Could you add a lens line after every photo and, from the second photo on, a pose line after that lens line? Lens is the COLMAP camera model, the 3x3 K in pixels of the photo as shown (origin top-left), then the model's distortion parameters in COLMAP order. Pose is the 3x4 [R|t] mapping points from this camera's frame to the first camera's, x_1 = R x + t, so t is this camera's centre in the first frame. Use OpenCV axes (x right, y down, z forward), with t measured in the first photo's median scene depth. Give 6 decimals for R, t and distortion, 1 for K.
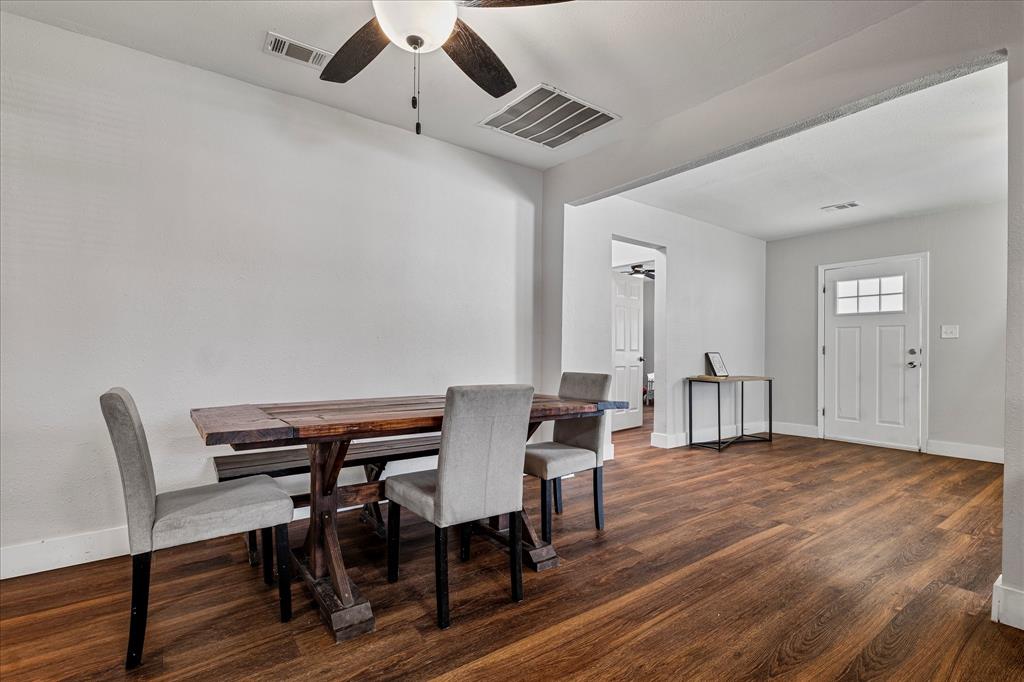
lens RADIAL K [[472.5, 0, 516.3], [0, 472.5, 348.2], [0, 0, 1]] dist [-0.002495, 0.000909]
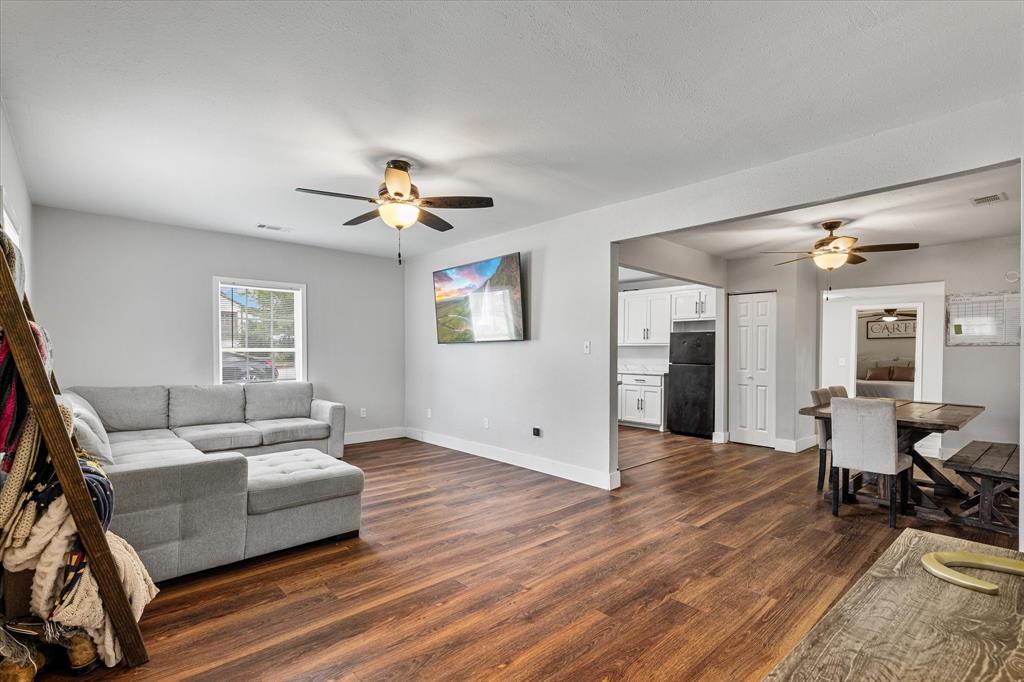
lens RADIAL K [[472.5, 0, 513.7], [0, 472.5, 359.8], [0, 0, 1]] dist [-0.002495, 0.000909]
pose [[-0.994781, -0.014900, -0.100935, 0.634701], [-0.015922, 0.999830, 0.009328, -0.023337], [0.100778, 0.010887, -0.994849, 1.169832]]
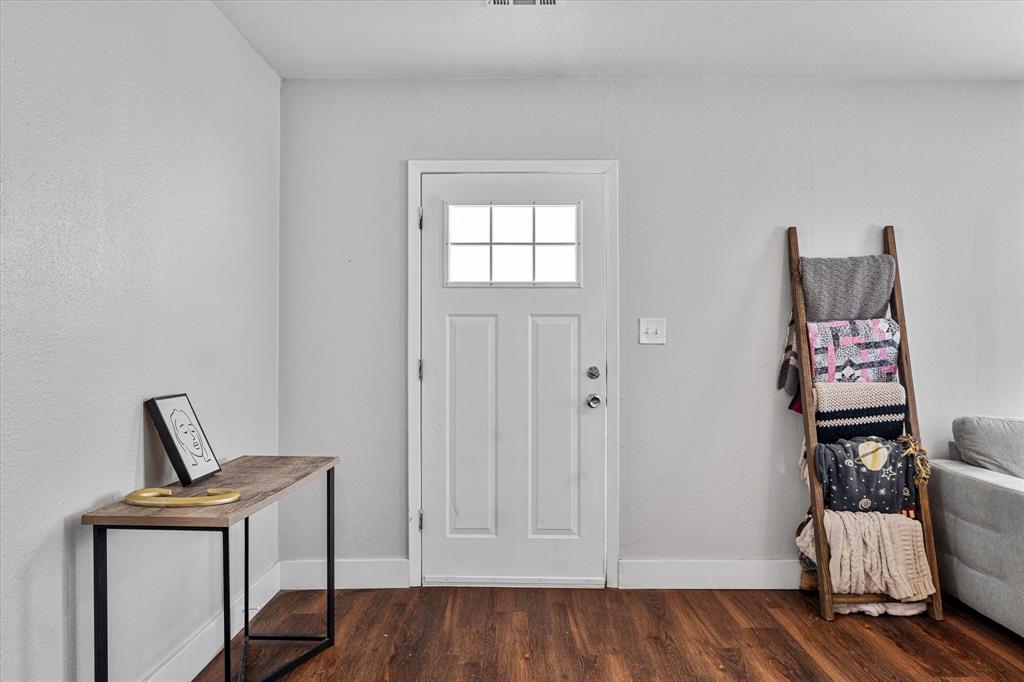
lens RADIAL K [[792.9, 0, 515.6], [0, 792.9, 336.6], [0, 0, 1]] dist [-0.025978, 0.031686]
pose [[0.593404, -0.005152, 0.804888, 0.169794], [0.001066, 0.999984, 0.005616, -0.031605], [-0.804904, -0.002475, 0.593400, 0.594456]]
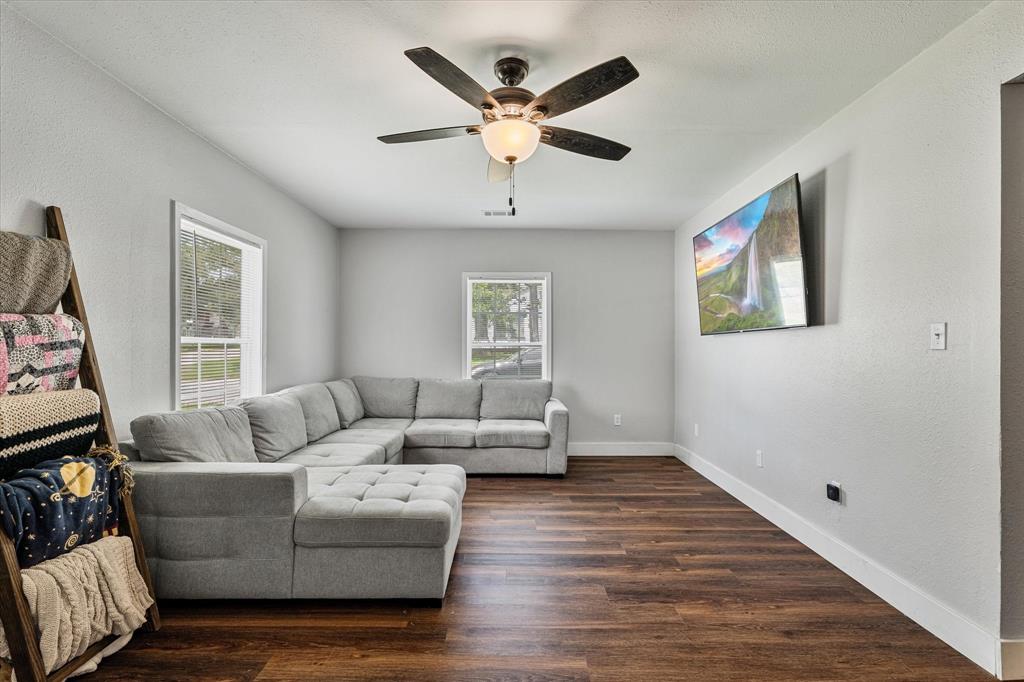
lens RADIAL K [[472.5, 0, 516.1], [0, 472.5, 345.5], [0, 0, 1]] dist [-0.002495, 0.000909]
pose [[-0.805306, -0.014888, 0.592672, 0.461441], [-0.018235, 0.999834, 0.000338, -0.026045], [-0.592579, -0.010535, -0.805444, 0.847719]]
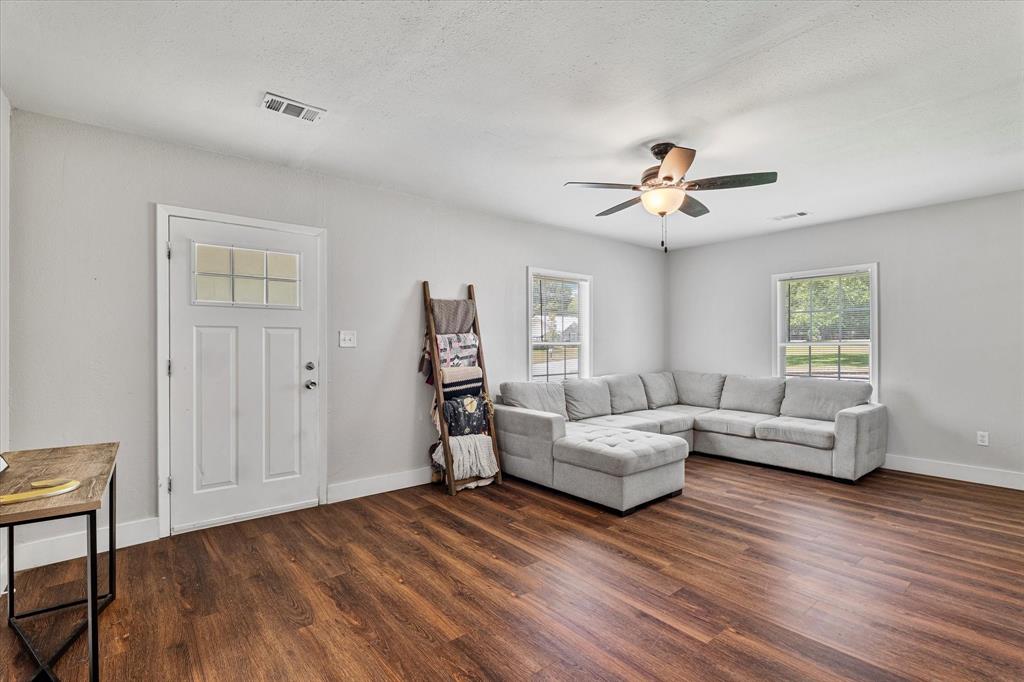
lens RADIAL K [[472.5, 0, 518.4], [0, 472.5, 344.7], [0, 0, 1]] dist [-0.002495, 0.000909]
pose [[-0.058663, -0.011255, 0.998214, 0.117904], [-0.004914, 0.999928, 0.010986, -0.033001], [-0.998266, -0.004261, -0.058714, 0.722325]]
